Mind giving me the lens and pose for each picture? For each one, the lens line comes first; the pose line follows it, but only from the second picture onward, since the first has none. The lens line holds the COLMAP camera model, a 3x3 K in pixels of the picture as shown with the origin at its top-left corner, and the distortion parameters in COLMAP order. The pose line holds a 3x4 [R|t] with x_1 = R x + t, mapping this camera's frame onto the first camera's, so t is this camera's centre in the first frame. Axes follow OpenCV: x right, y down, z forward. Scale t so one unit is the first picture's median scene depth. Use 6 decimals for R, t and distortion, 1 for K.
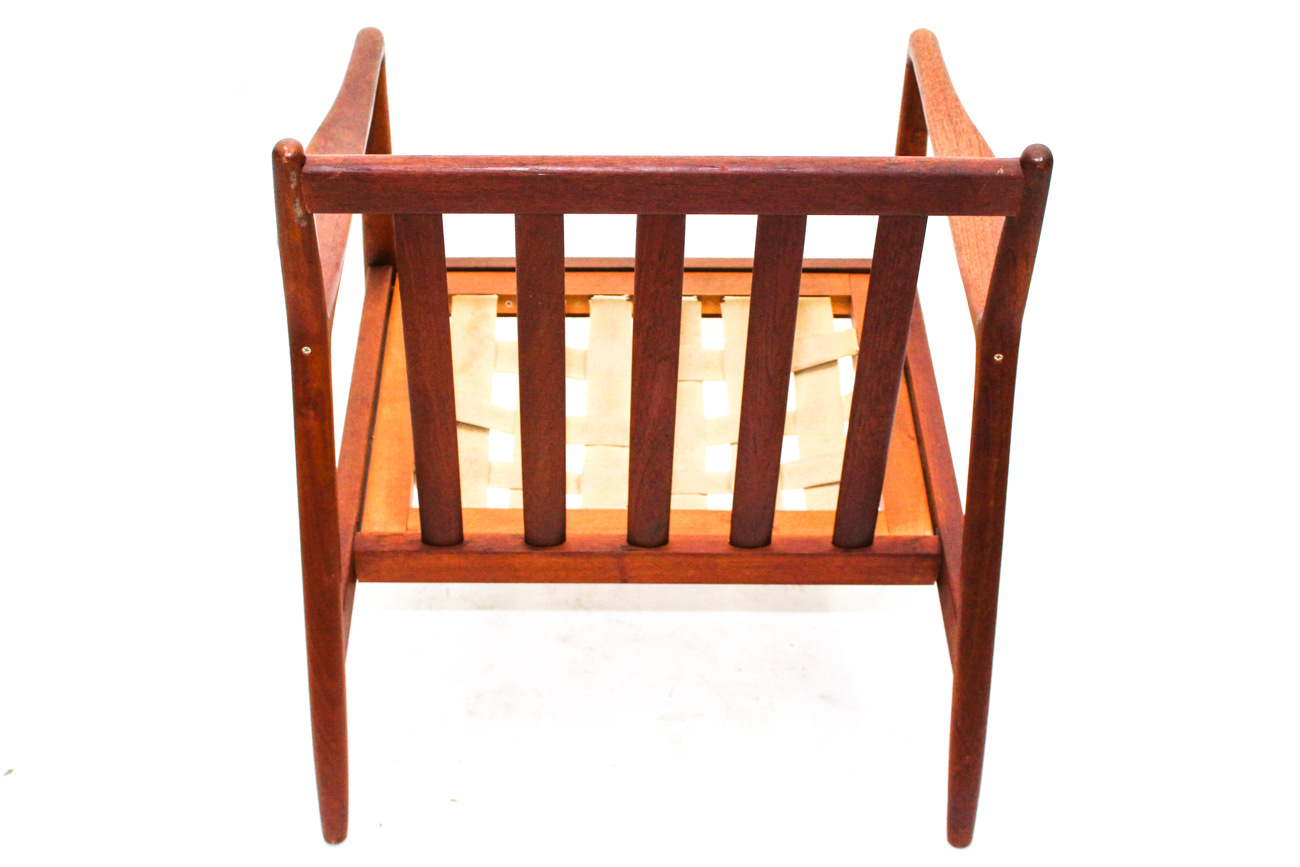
lens RADIAL K [[1722.0, 0, 650.0], [0, 1722.0, 433.5], [0, 0, 1]] dist [0.129992, -0.009117]
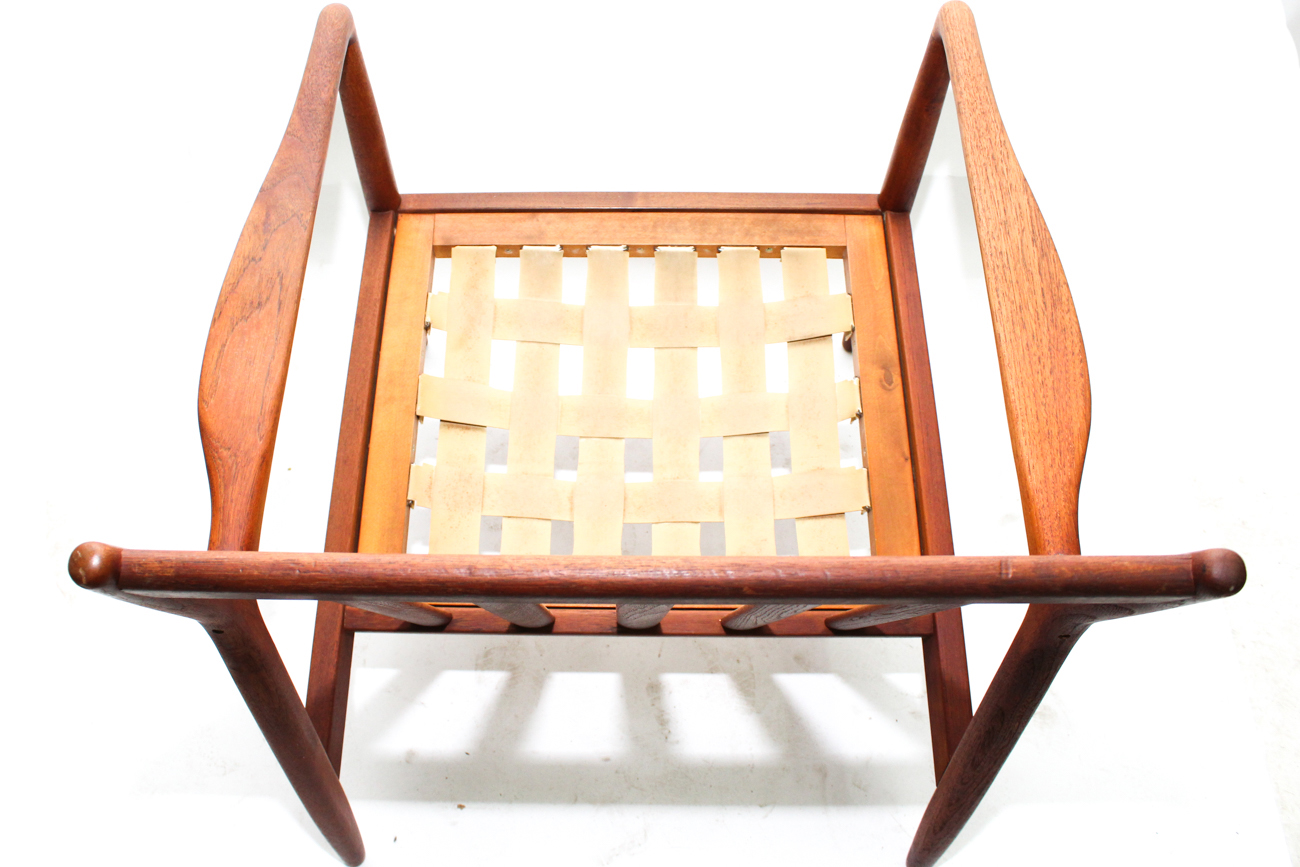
lens RADIAL K [[1060.0, 0, 620.0], [0, 1060.0, 434.9], [0, 0, 1]] dist [-0.032250, 0.002510]
pose [[0.999523, 0.013888, -0.027580, 0.003168], [-0.002268, 0.923761, 0.382962, -0.235446], [0.030796, -0.382717, 0.923352, 0.423003]]
